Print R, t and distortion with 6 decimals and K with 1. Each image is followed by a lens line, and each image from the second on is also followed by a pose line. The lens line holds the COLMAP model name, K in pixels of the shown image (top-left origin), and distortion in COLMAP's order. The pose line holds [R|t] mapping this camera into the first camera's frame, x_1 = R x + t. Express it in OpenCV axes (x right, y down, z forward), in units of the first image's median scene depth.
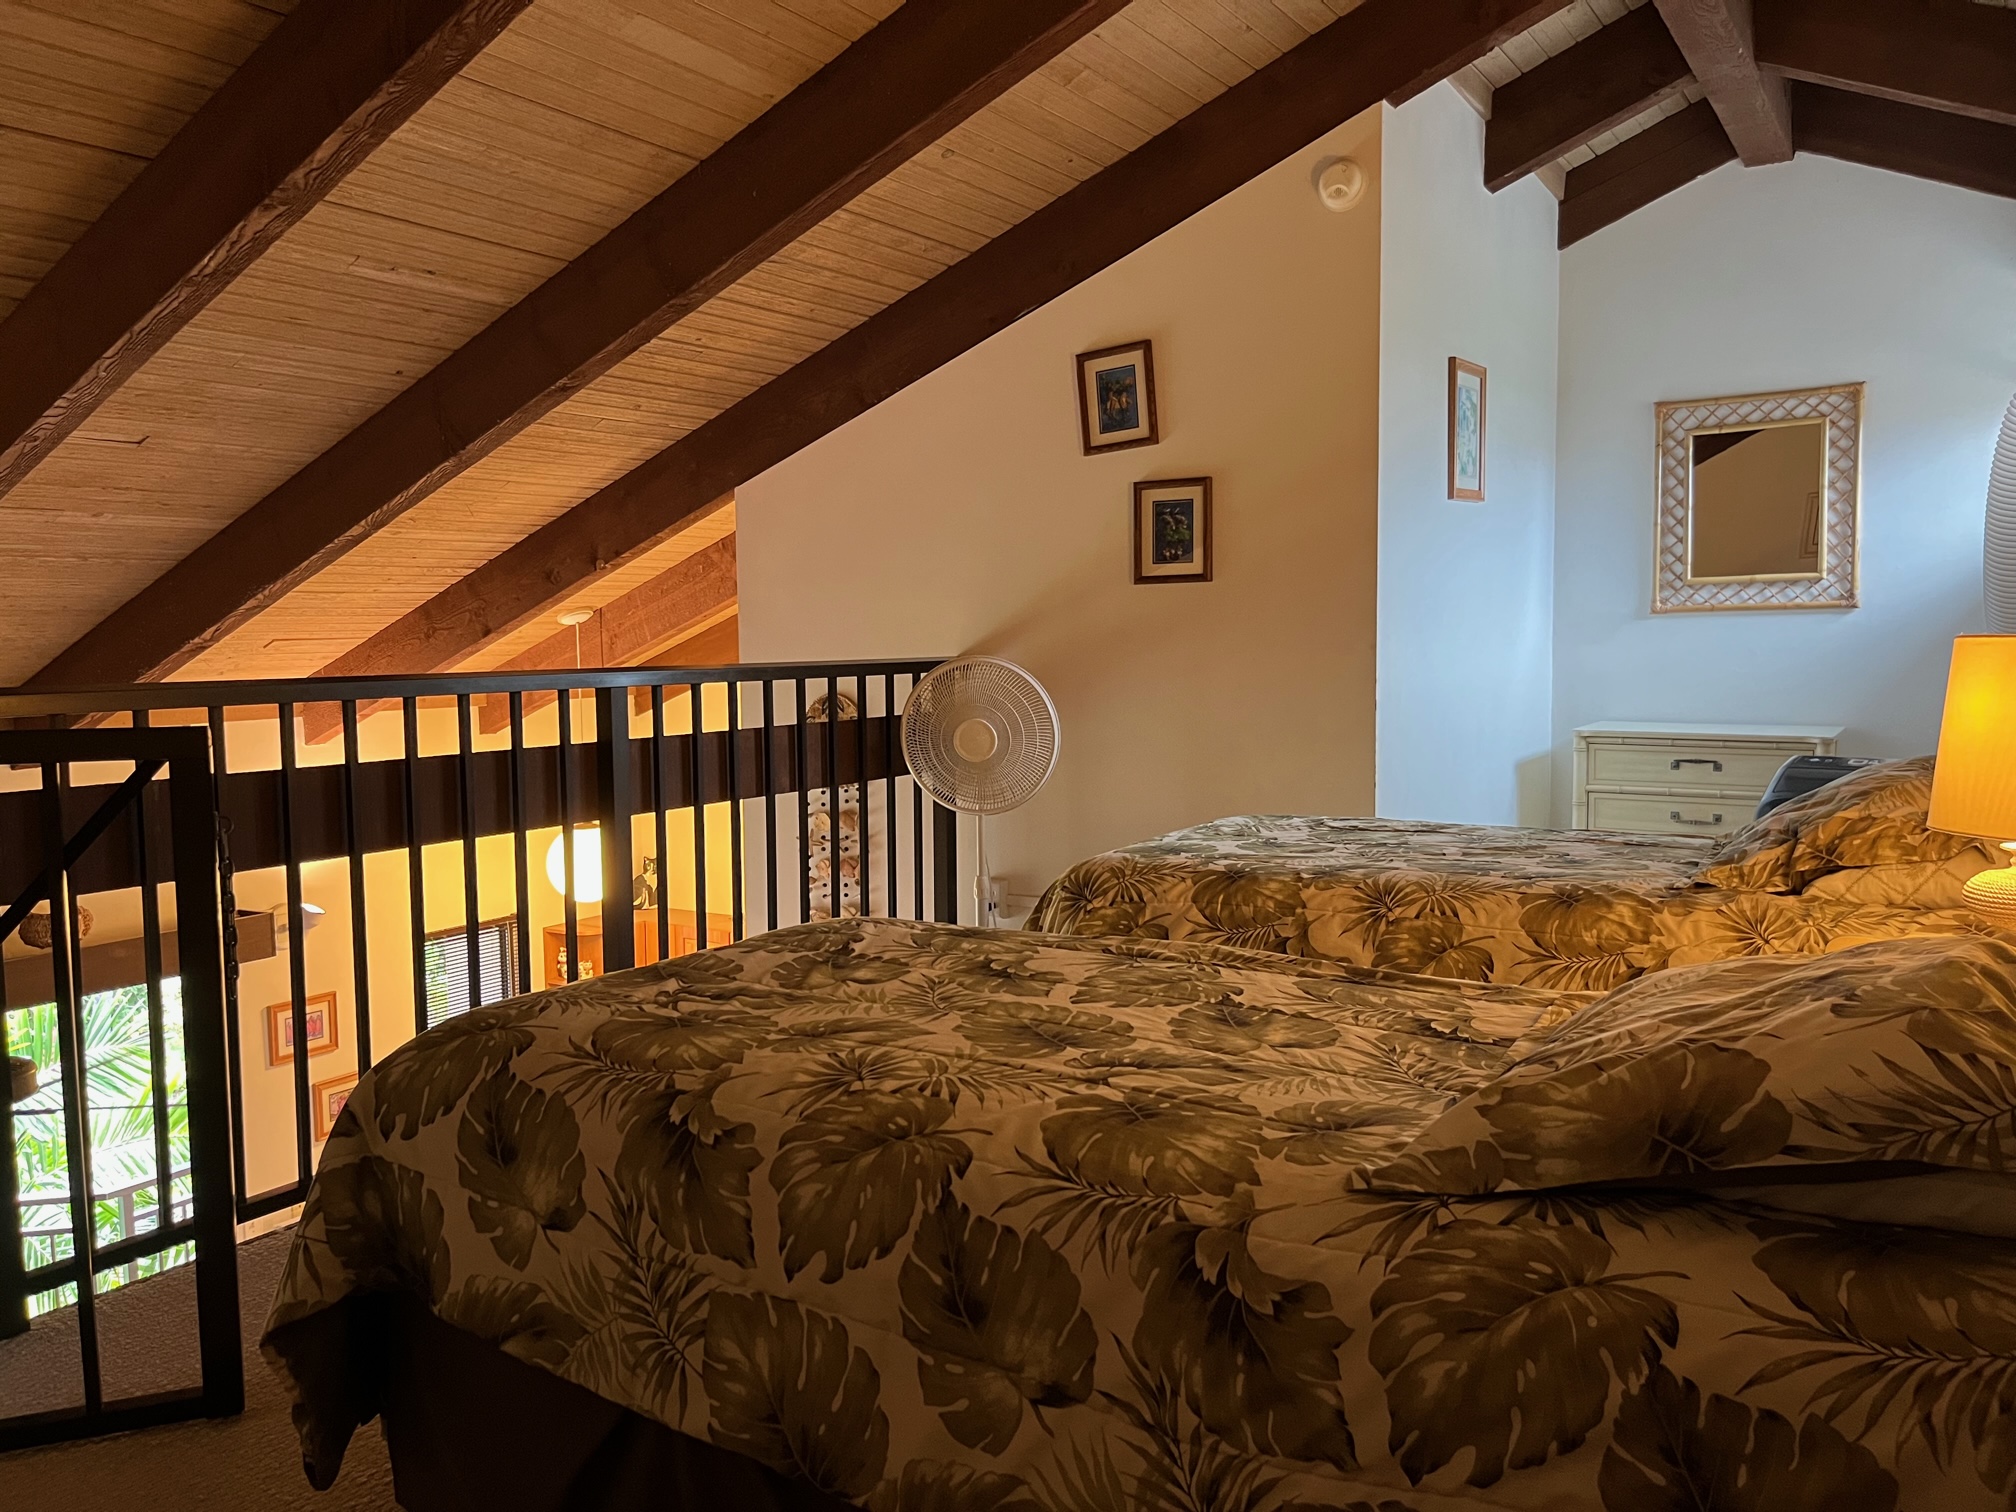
lens RADIAL K [[1523.8, 0, 1011.5], [0, 1523.8, 786.7], [0, 0, 1]] dist [0.068370, -0.068831]
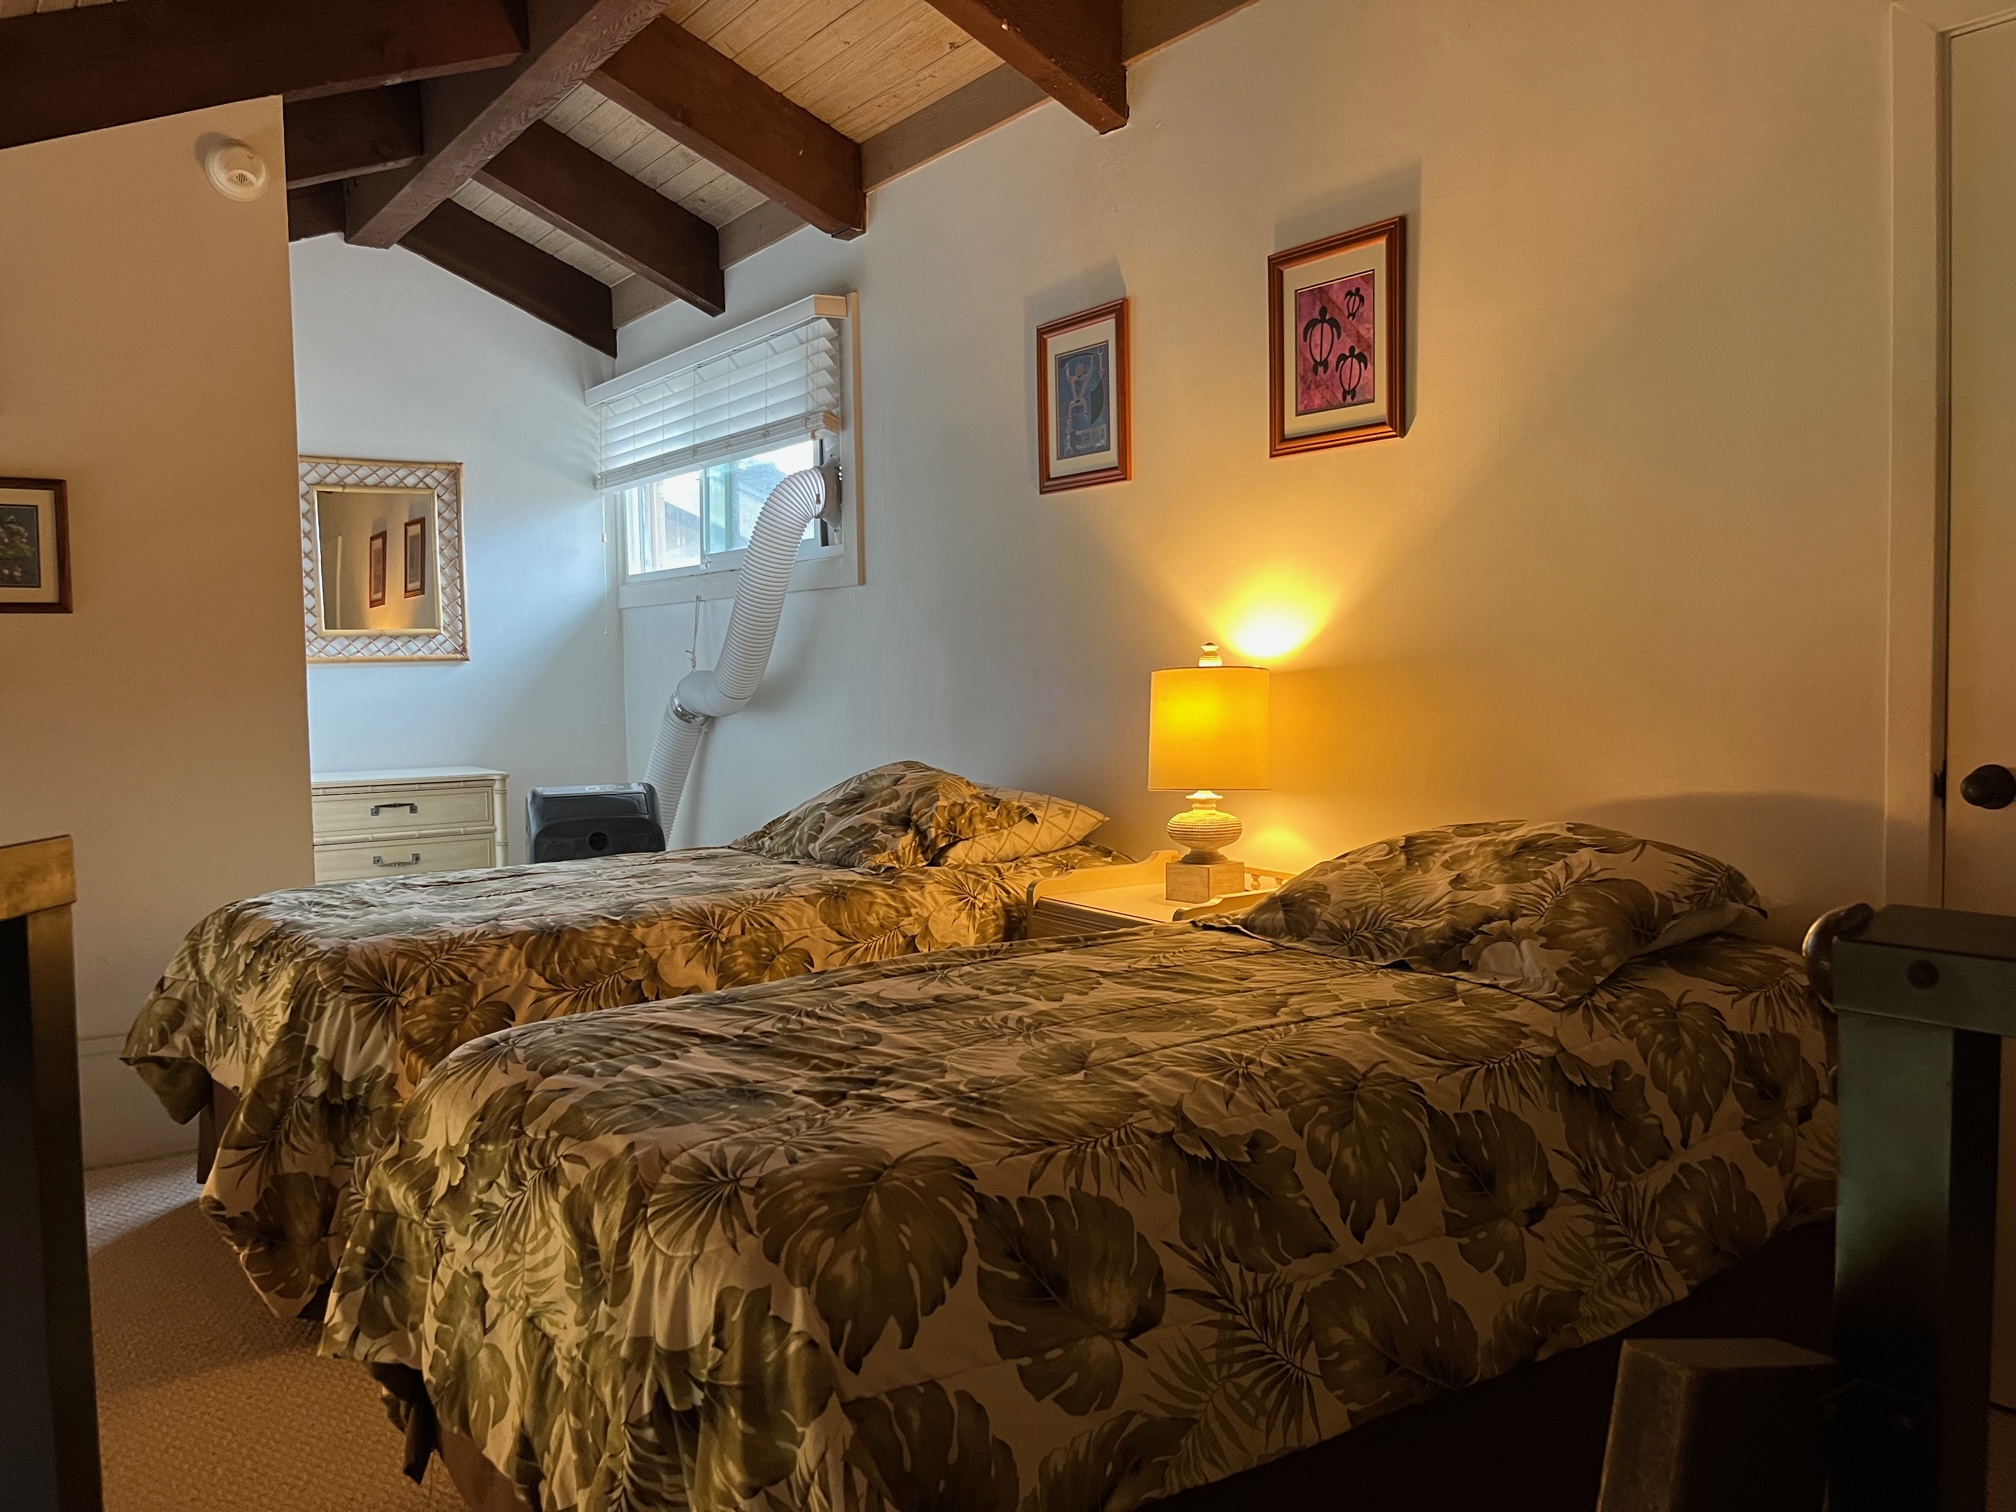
lens RADIAL K [[1523.4, 0, 981.8], [0, 1523.4, 773.1], [0, 0, 1]] dist [0.065152, -0.084633]
pose [[0.379394, -0.058993, 0.923353, -0.636617], [0.106554, 0.994111, 0.019732, -0.028883], [-0.919079, 0.090901, 0.383446, 0.417624]]
